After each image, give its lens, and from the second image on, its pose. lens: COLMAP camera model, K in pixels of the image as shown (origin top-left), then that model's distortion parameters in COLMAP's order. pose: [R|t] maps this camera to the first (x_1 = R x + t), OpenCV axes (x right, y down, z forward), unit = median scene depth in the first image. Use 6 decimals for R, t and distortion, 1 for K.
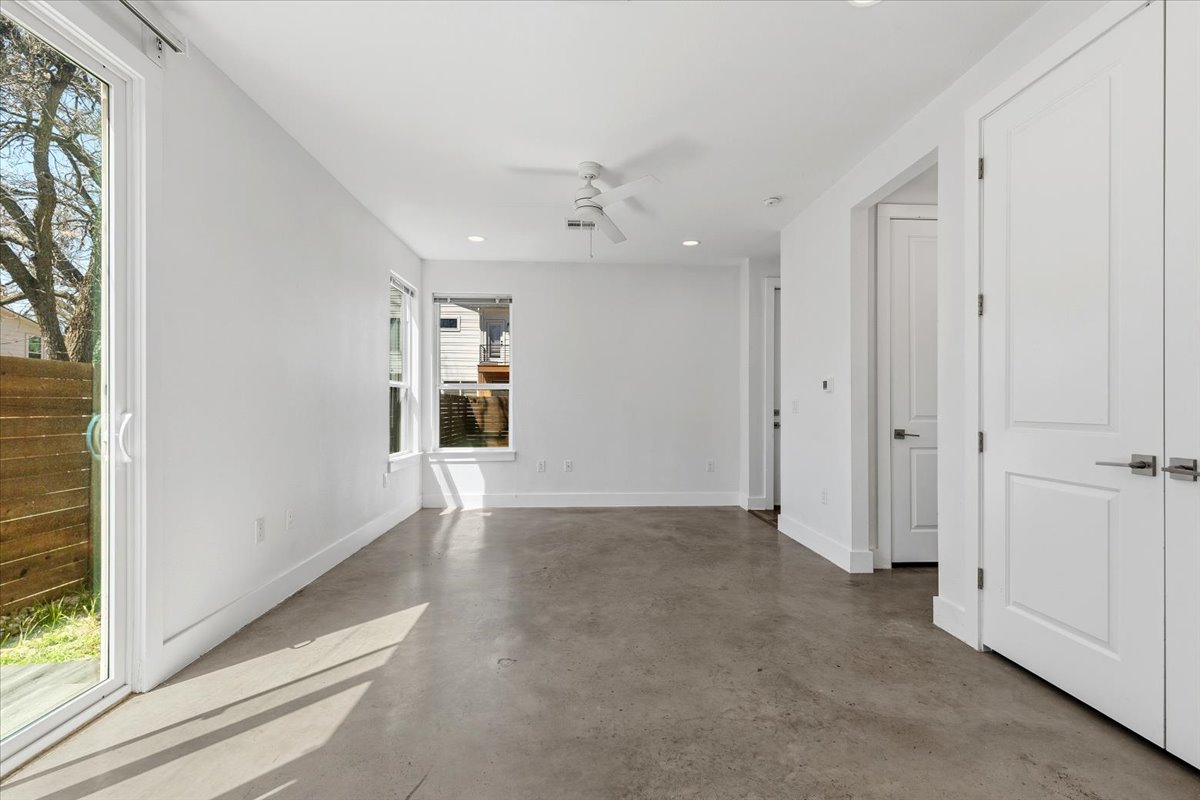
lens RADIAL K [[545.7, 0, 608.6], [0, 545.7, 401.1], [0, 0, 1]] dist [0.003388, 0.000577]
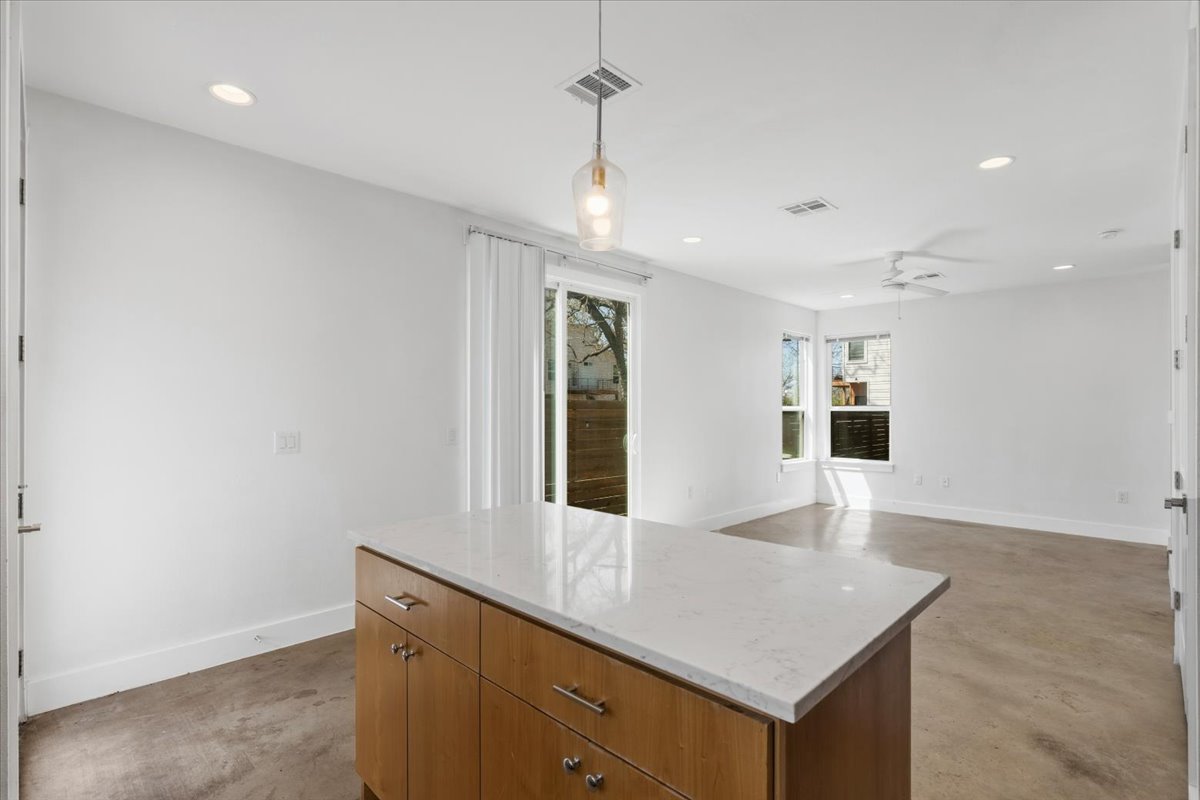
lens RADIAL K [[567.4, 0, 602.9], [0, 567.4, 411.4], [0, 0, 1]] dist [-0.000619, -0.000646]
pose [[0.672177, 0.004462, -0.740377, 0.512514], [0.002972, 0.999958, 0.008724, -0.056950], [0.740384, -0.008065, 0.672135, -0.460816]]
